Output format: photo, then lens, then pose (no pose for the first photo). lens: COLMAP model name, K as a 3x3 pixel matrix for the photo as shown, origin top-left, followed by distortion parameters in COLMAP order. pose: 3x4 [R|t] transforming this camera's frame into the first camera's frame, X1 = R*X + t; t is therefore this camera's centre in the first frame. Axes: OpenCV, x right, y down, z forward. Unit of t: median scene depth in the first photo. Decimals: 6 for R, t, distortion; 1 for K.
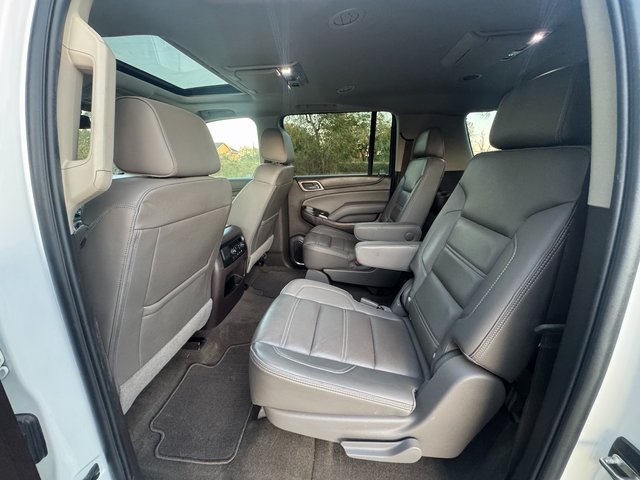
lens RADIAL K [[256.2, 0, 320.0], [0, 256.2, 240.0], [0, 0, 1]] dist [-0.001322, -0.000118]
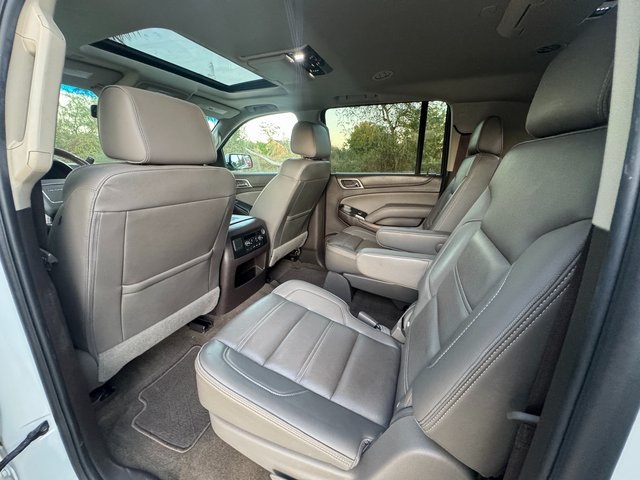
lens RADIAL K [[256.2, 0, 320.0], [0, 256.2, 240.0], [0, 0, 1]] dist [-0.001322, -0.000118]
pose [[0.960615, 0.103689, -0.257814, 0.171356], [-0.102584, 0.994566, 0.017772, -0.014366], [0.258255, 0.009376, 0.966031, 0.087545]]
